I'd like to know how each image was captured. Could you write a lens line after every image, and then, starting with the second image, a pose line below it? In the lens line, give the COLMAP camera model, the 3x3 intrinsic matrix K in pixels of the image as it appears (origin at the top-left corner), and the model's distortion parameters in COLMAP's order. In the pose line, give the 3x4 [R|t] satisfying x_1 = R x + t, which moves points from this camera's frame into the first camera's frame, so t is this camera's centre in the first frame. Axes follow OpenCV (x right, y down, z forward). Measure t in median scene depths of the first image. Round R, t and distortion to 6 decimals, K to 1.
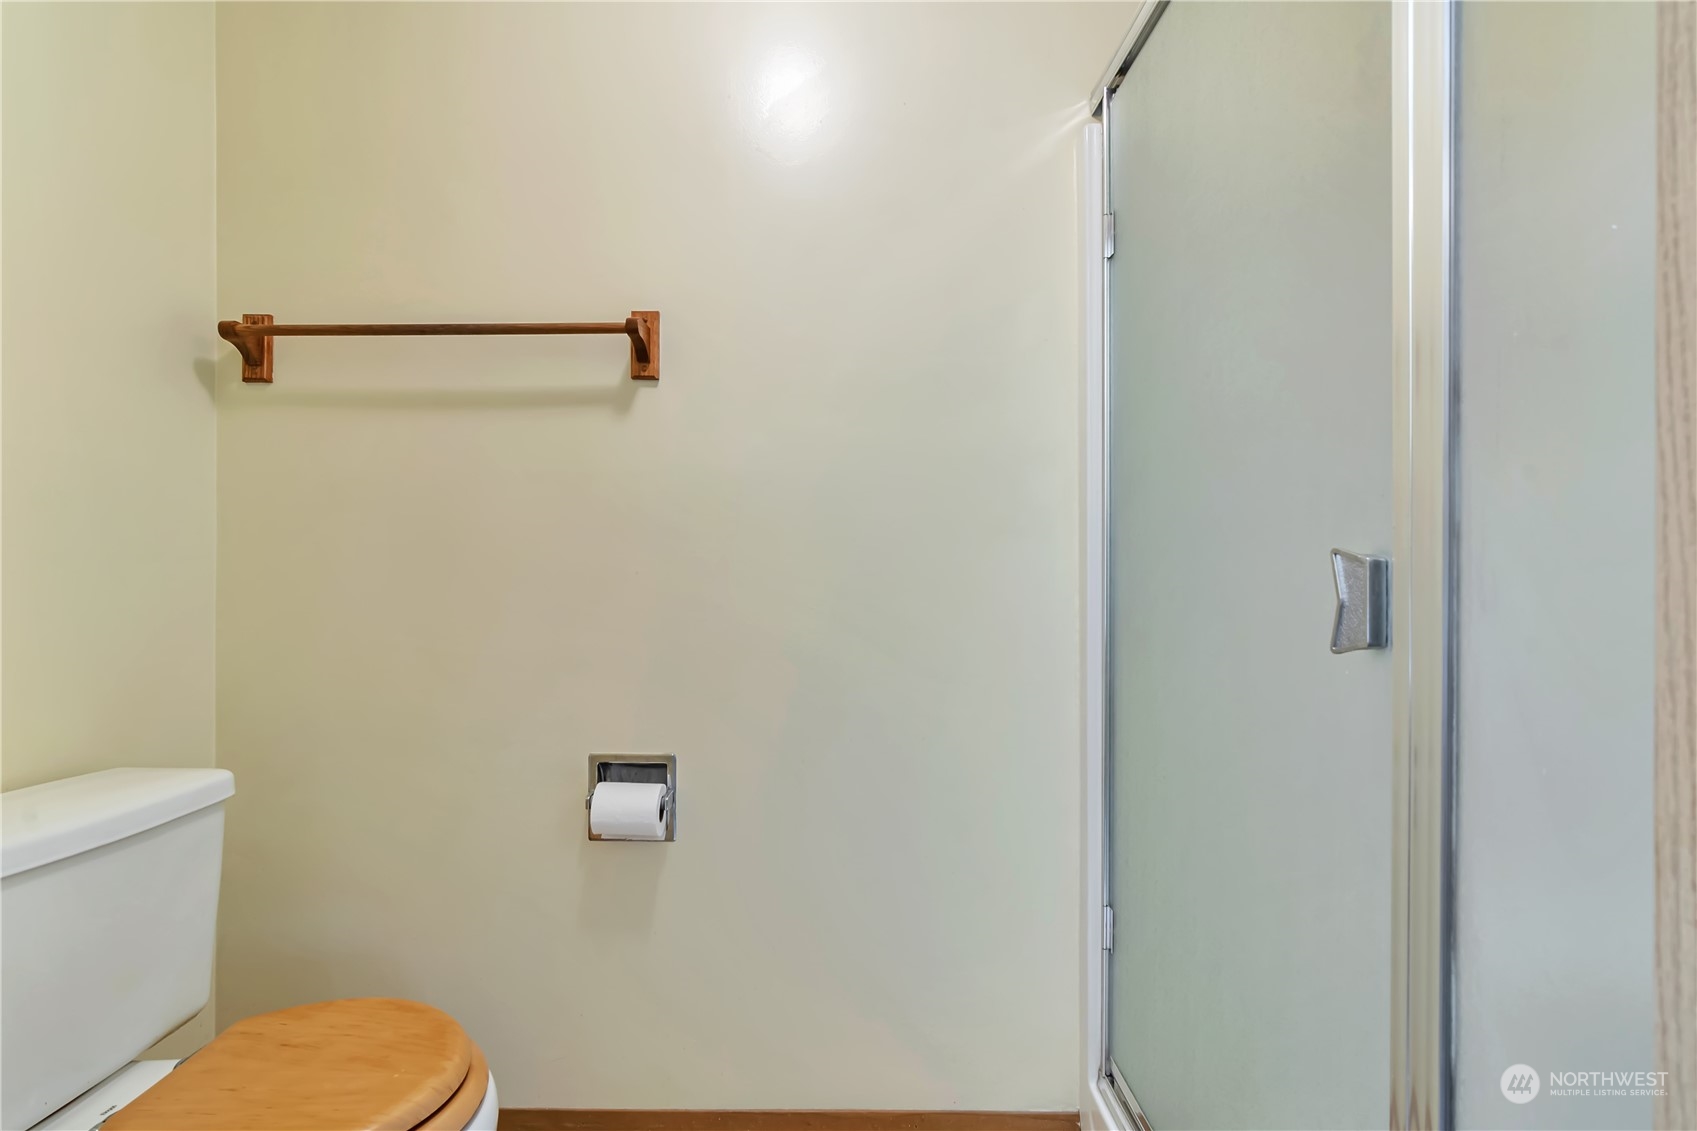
lens RADIAL K [[843.7, 0, 838.7], [0, 843.7, 574.5], [0, 0, 1]] dist [0.001740, 0.000033]
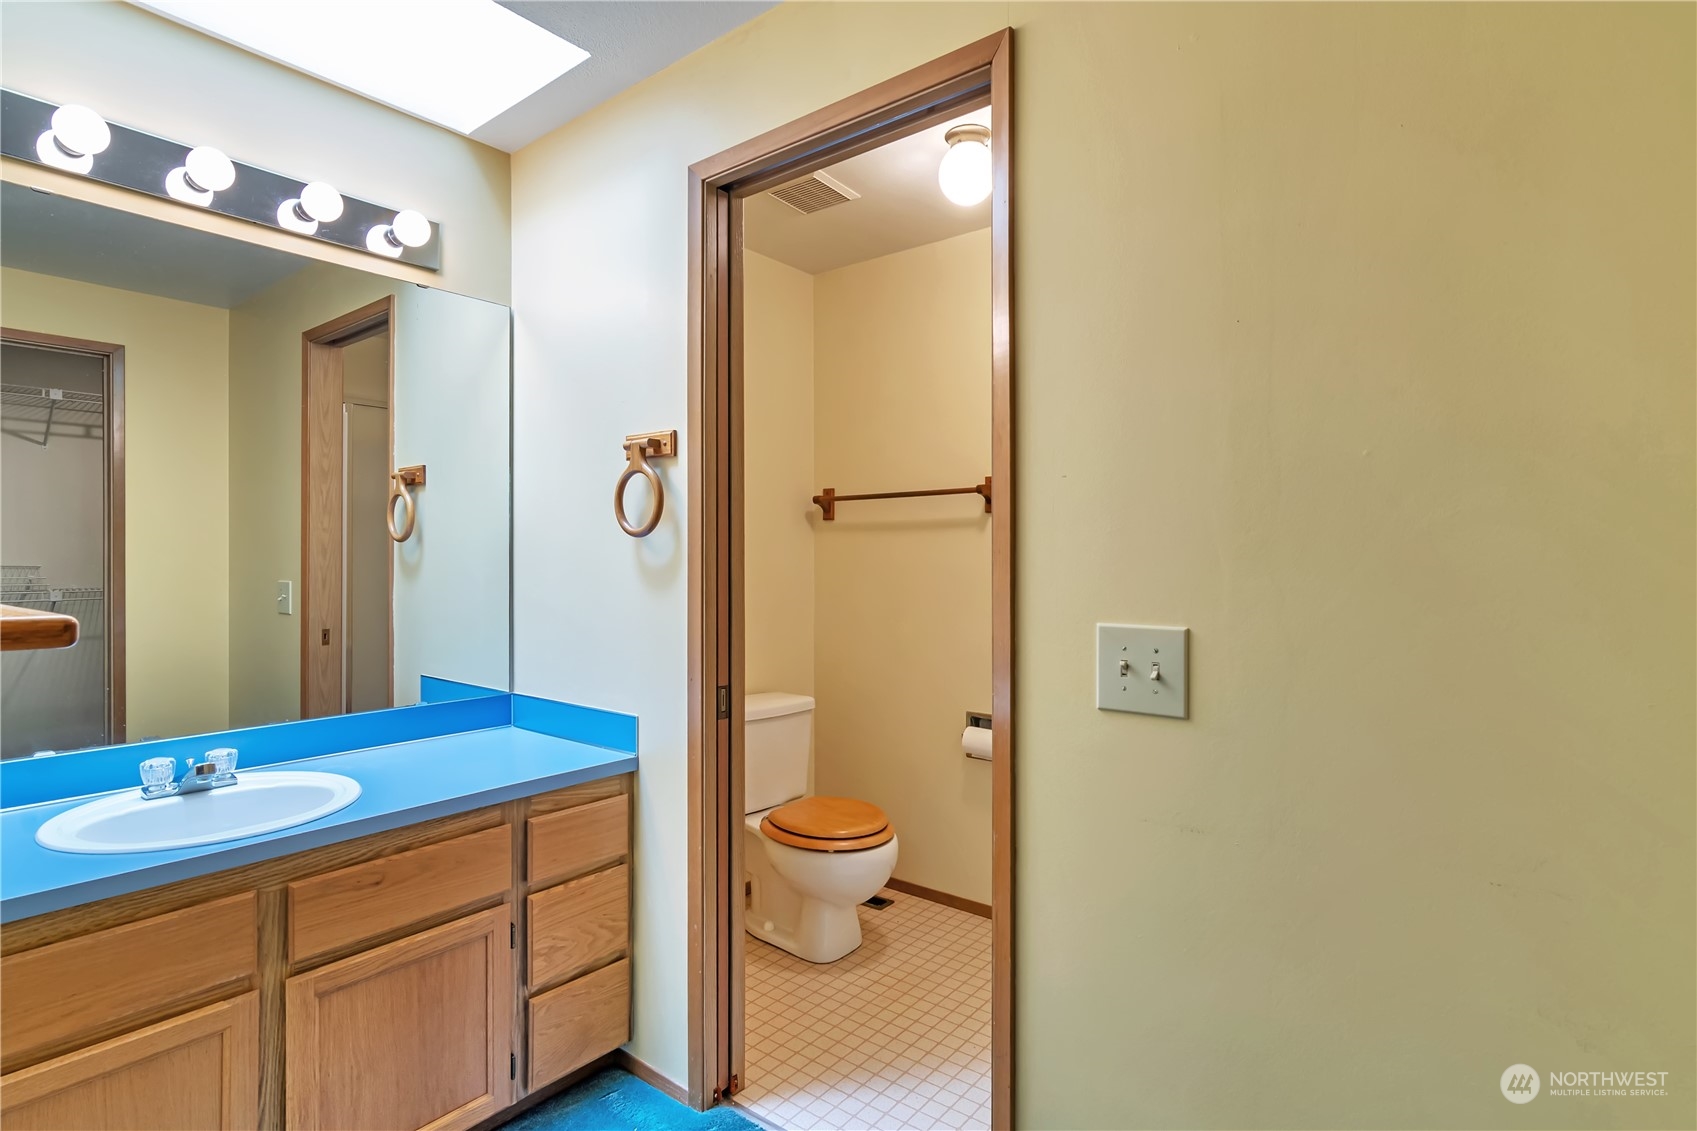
lens RADIAL K [[843.7, 0, 838.7], [0, 843.7, 574.5], [0, 0, 1]] dist [0.001740, 0.000033]
pose [[0.793970, 0.011549, -0.607848, 0.650652], [-0.005704, 0.999917, 0.011547, -0.116900], [0.607931, -0.005701, 0.793970, -0.702065]]
